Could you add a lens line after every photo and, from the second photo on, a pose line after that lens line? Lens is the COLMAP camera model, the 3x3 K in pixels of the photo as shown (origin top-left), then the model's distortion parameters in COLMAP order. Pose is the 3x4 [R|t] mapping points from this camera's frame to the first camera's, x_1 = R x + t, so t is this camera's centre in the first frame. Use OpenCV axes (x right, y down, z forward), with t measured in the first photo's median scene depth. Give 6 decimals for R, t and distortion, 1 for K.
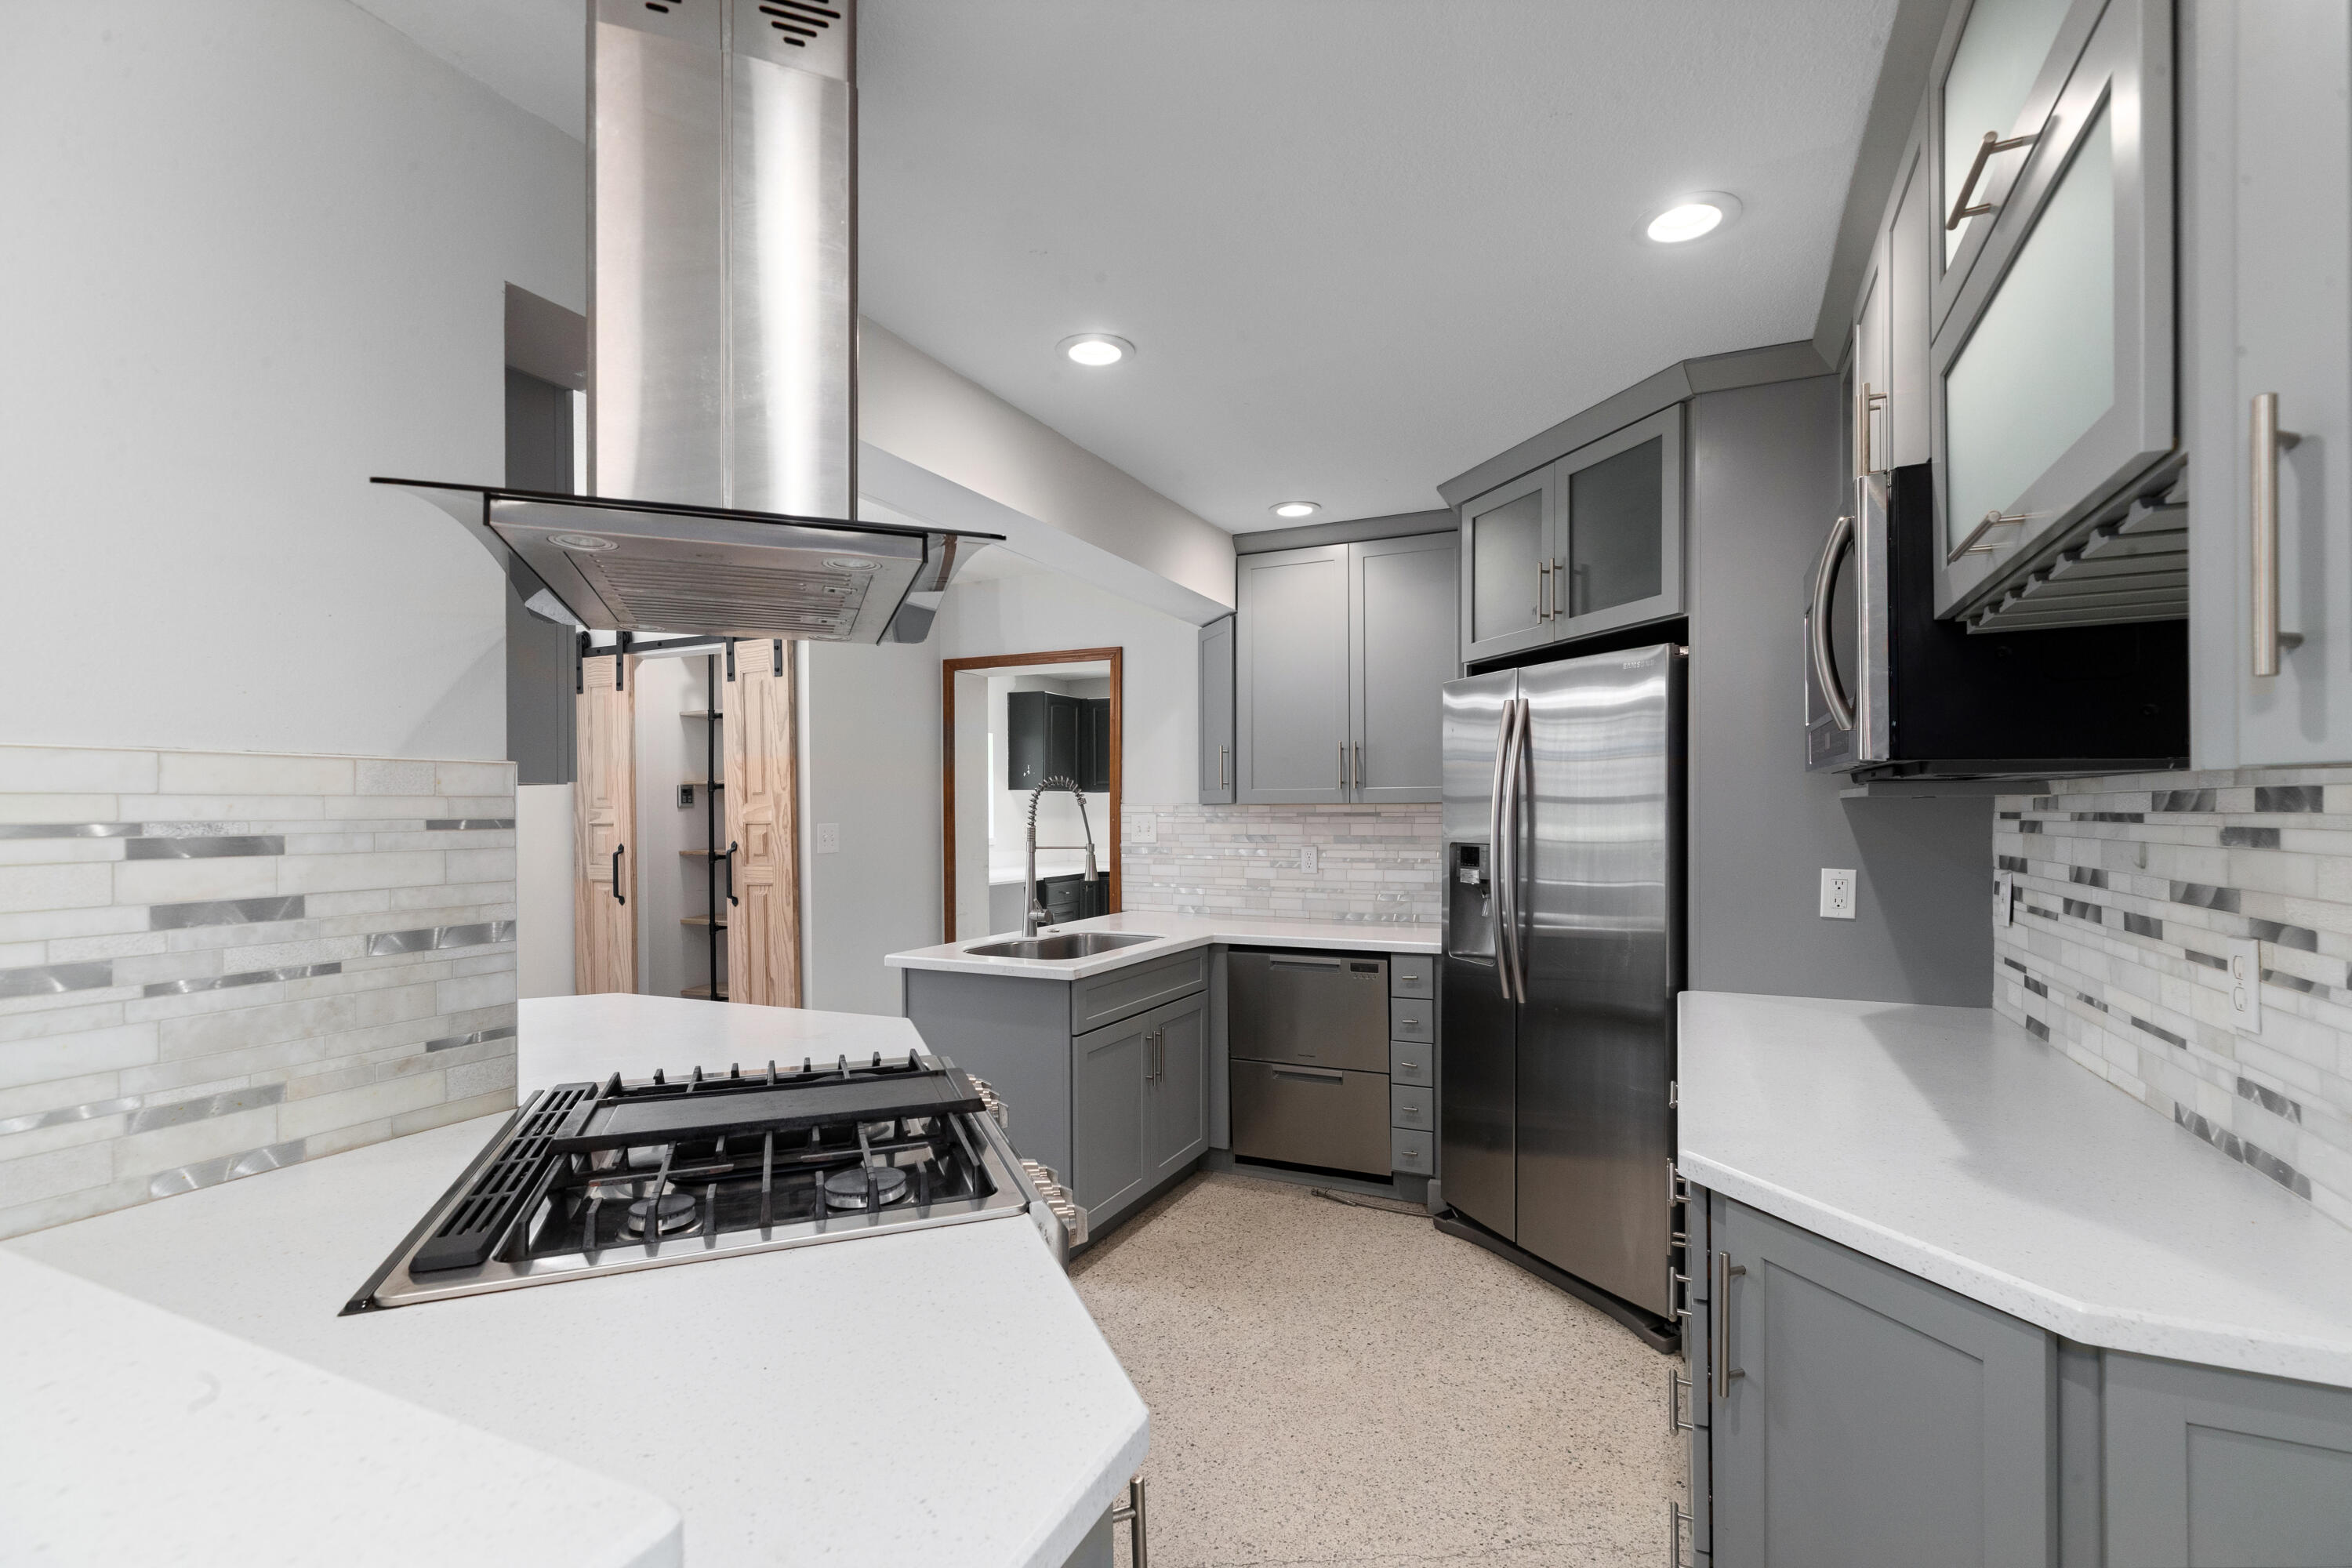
lens RADIAL K [[1065.6, 0, 1186.2], [0, 1065.6, 807.9], [0, 0, 1]] dist [0.002243, 0.000034]
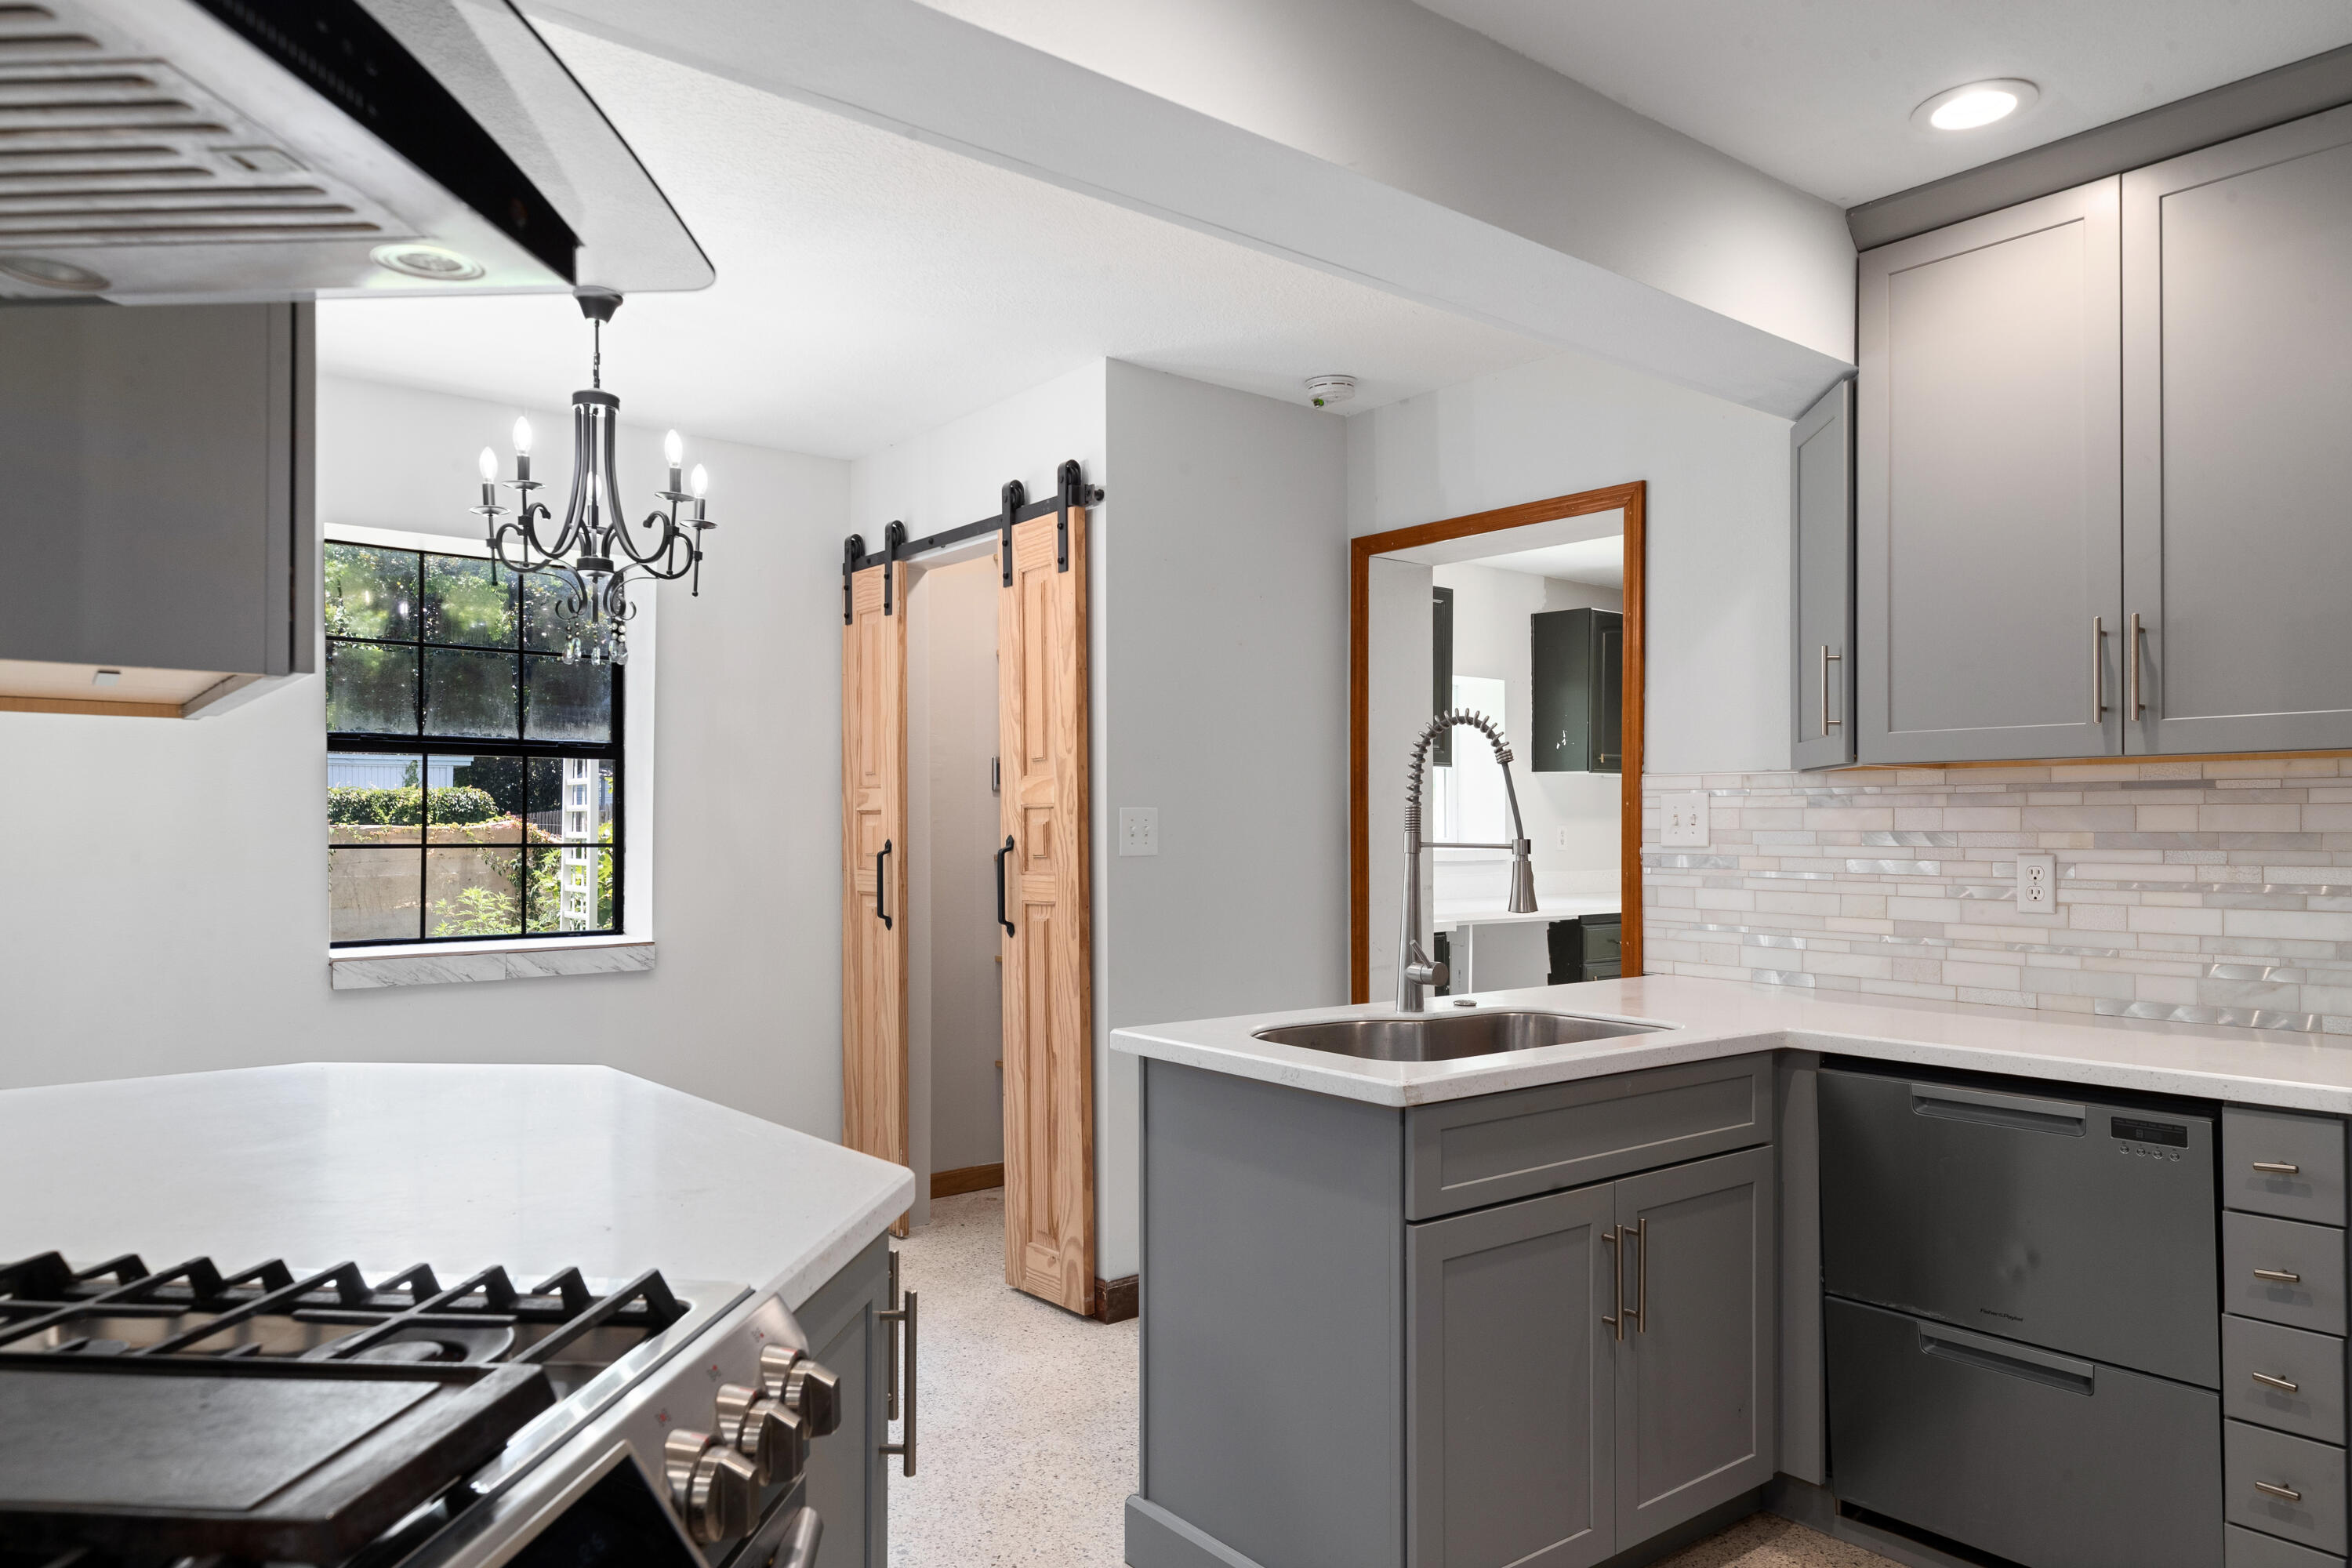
lens RADIAL K [[1515.9, 0, 1183.2], [0, 1515.9, 809.7], [0, 0, 1]] dist [0.005978, 0.002395]
pose [[0.896678, 0.000791, -0.442683, 0.077717], [-0.004174, 0.999969, -0.006667, 0.022895], [0.442664, 0.007826, 0.896654, 0.242311]]
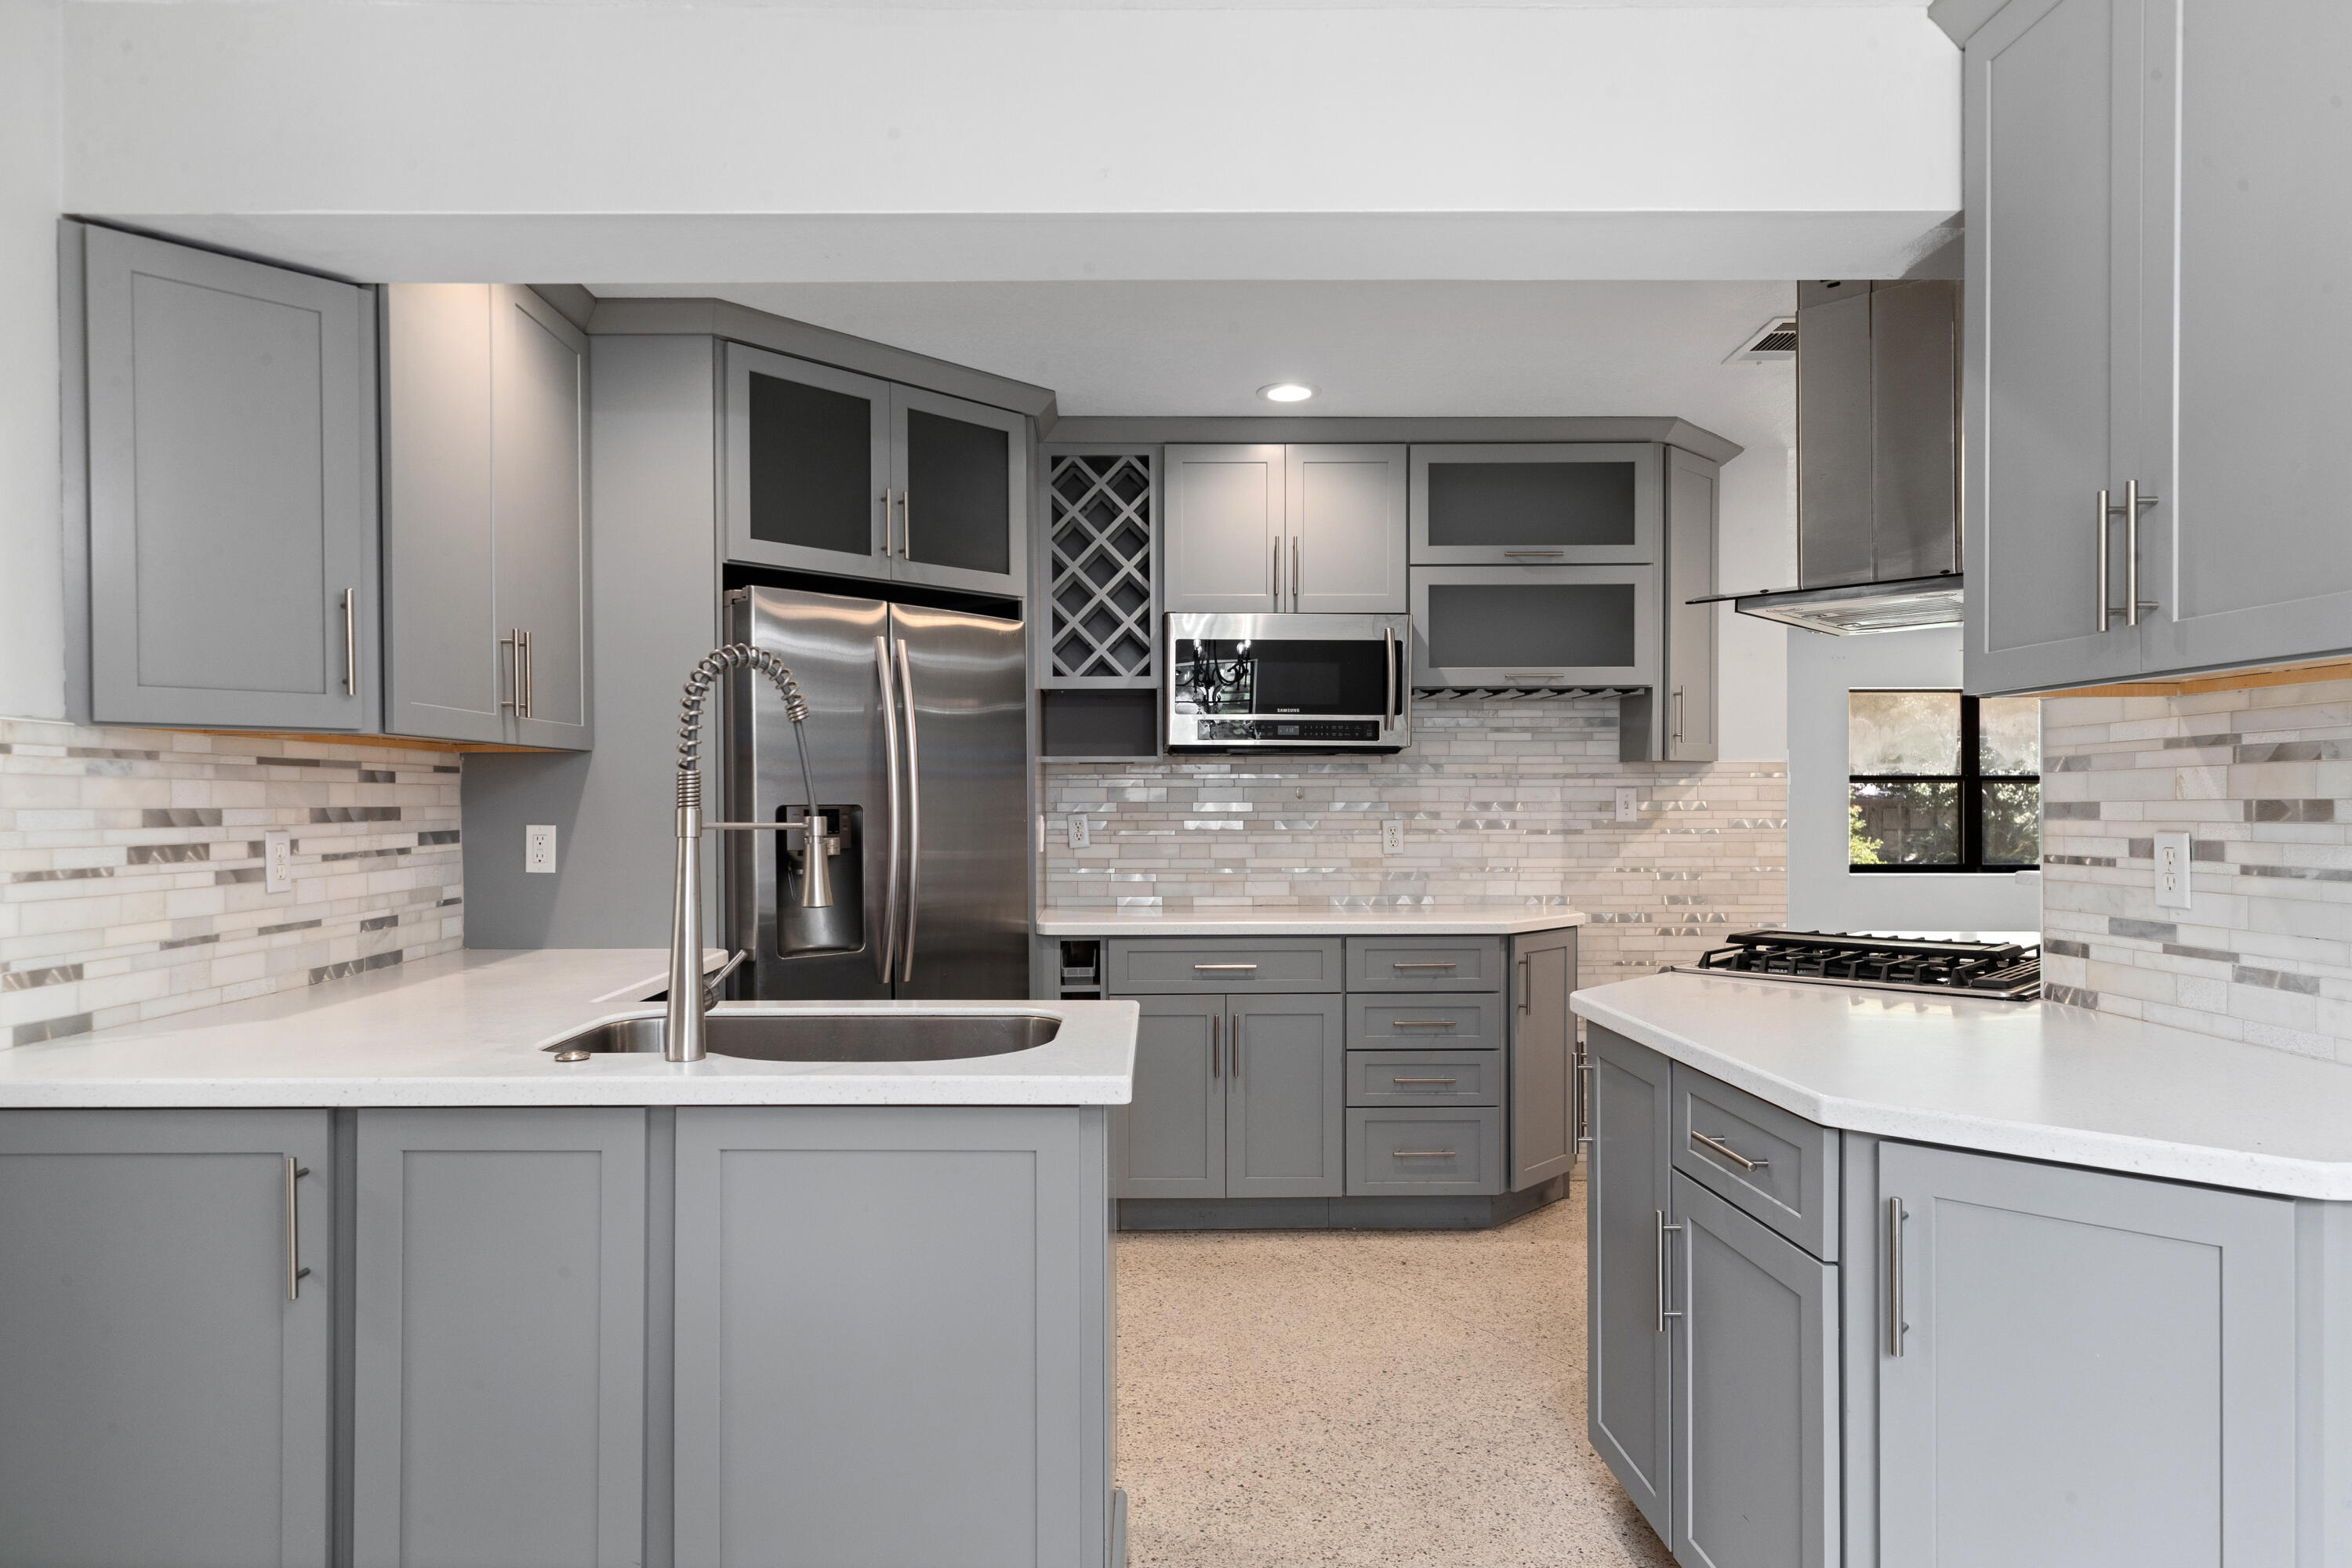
lens RADIAL K [[1399.8, 0, 1176.0], [0, 1399.8, 784.0], [0, 0, 1]] dist [0.000153, 0.000116]
pose [[-0.441335, 0.018374, 0.897154, -0.602759], [0.006019, 0.999828, -0.017516, 0.029431], [-0.897322, -0.002331, -0.441370, 0.951409]]
